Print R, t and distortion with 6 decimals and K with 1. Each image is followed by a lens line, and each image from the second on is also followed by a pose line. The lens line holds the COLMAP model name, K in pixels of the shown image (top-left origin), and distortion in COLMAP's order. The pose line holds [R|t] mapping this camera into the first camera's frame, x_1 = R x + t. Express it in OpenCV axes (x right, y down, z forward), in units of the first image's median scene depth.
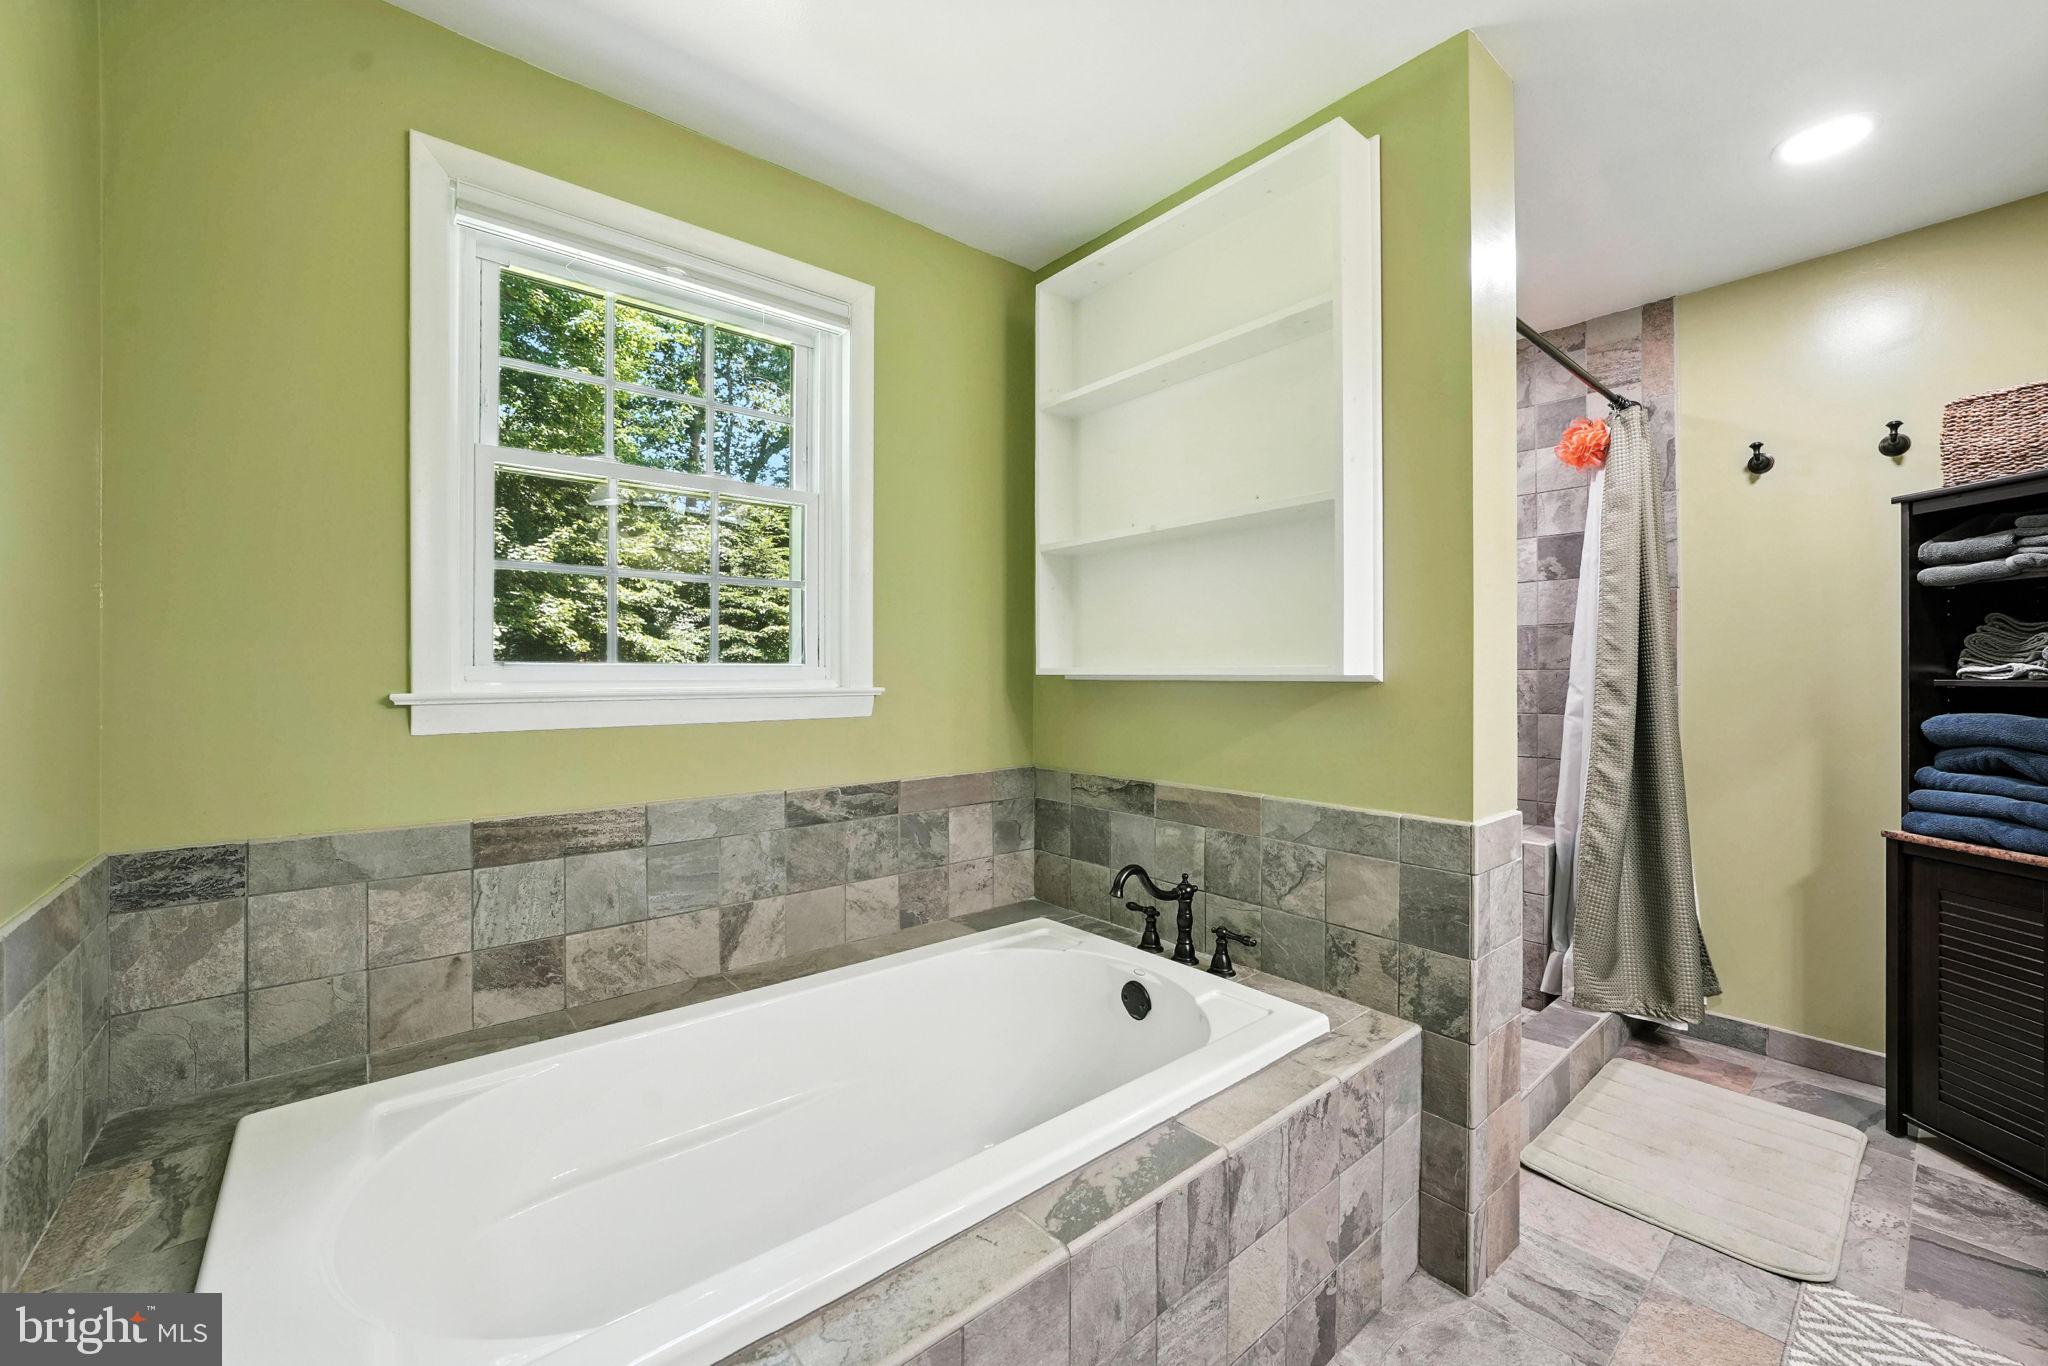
lens RADIAL K [[812.8, 0, 1012.3], [0, 812.8, 673.3], [0, 0, 1]] dist [-0.017349, 0.004431]
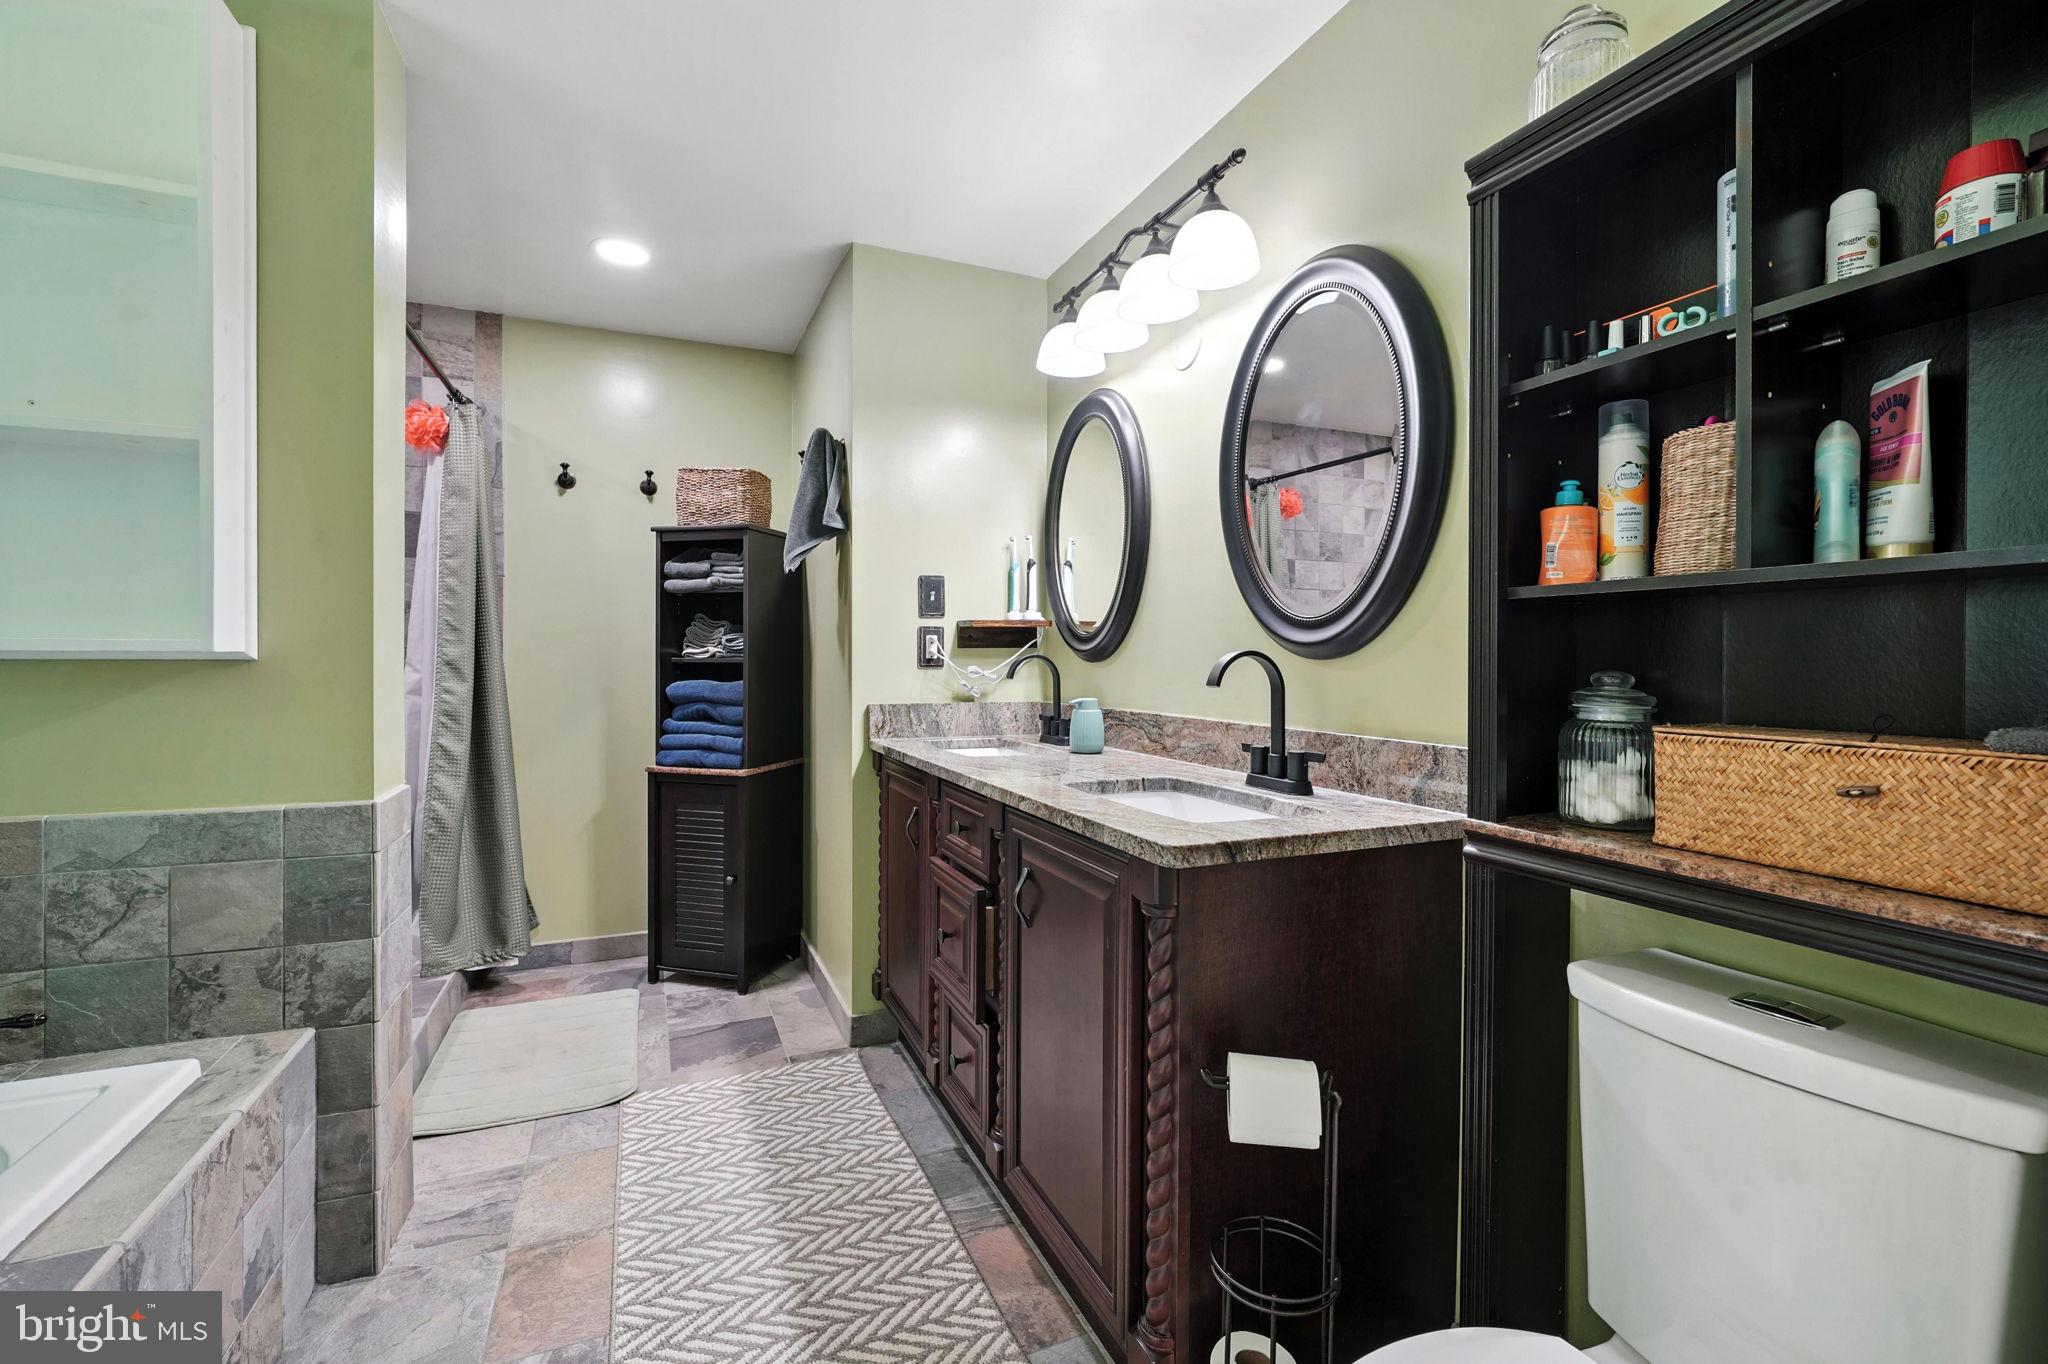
lens RADIAL K [[896.1, 0, 1023.8], [0, 896.1, 667.8], [0, 0, 1]] dist [0.000814, 0.000273]
pose [[0.286667, -0.009966, 0.957978, -0.215218], [-0.004527, 0.999921, 0.011757, 0.004334], [-0.958019, -0.007707, 0.286600, -0.069540]]
